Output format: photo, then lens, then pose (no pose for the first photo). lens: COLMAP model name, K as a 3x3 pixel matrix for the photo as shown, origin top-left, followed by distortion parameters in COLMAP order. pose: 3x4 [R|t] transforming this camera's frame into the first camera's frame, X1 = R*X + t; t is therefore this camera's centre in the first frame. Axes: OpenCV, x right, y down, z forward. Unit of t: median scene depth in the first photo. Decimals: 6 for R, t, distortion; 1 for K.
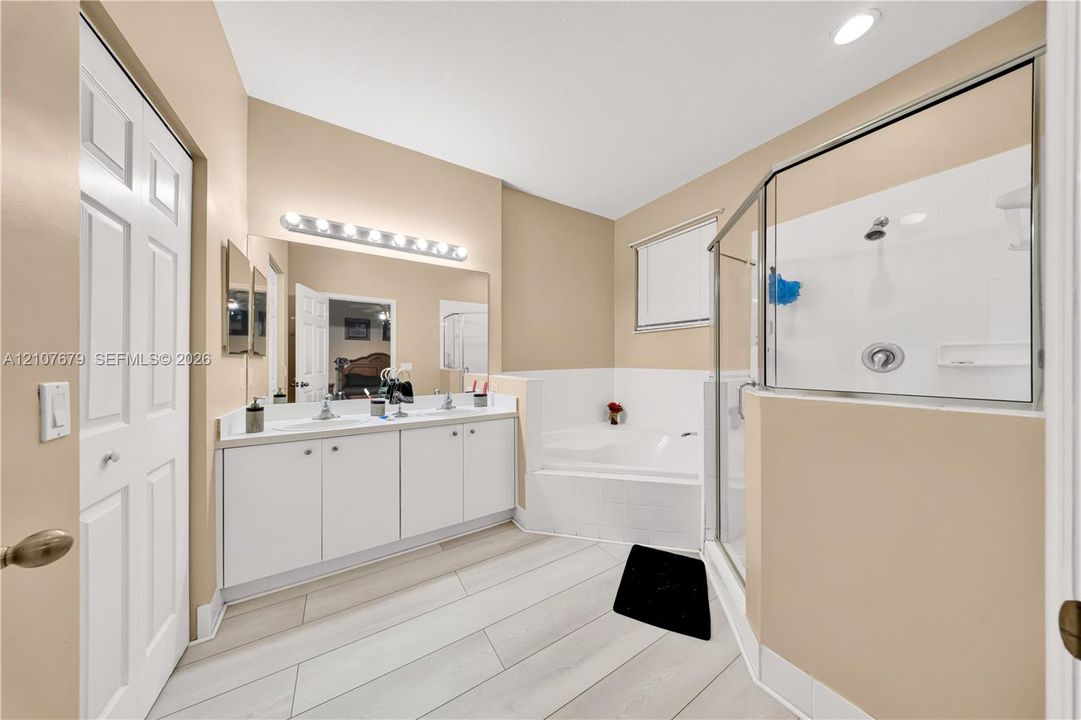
lens RADIAL K [[318.8, 0, 543.4], [0, 318.8, 358.0], [0, 0, 1]] dist [-0.002325, -0.000148]
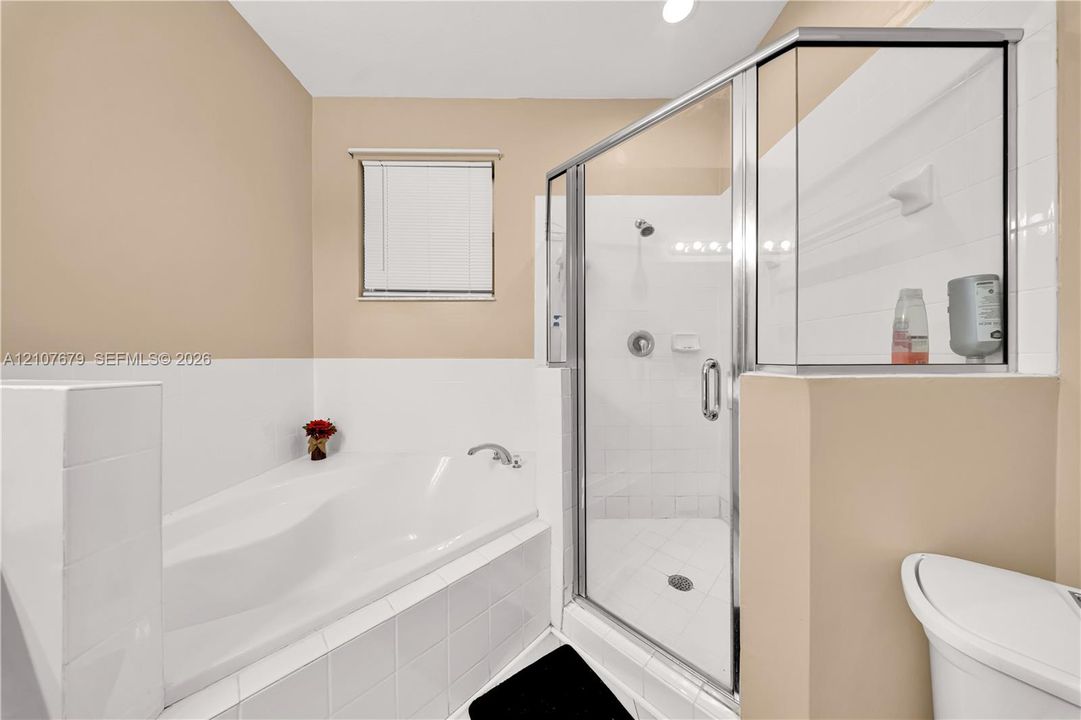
lens RADIAL K [[318.8, 0, 540.5], [0, 318.8, 359.8], [0, 0, 1]] dist [-0.002325, -0.000148]
pose [[0.529956, -0.005161, 0.848009, -0.044396], [-0.007997, 0.999907, 0.011083, 0.025212], [-0.847987, -0.012655, 0.529865, 0.382246]]
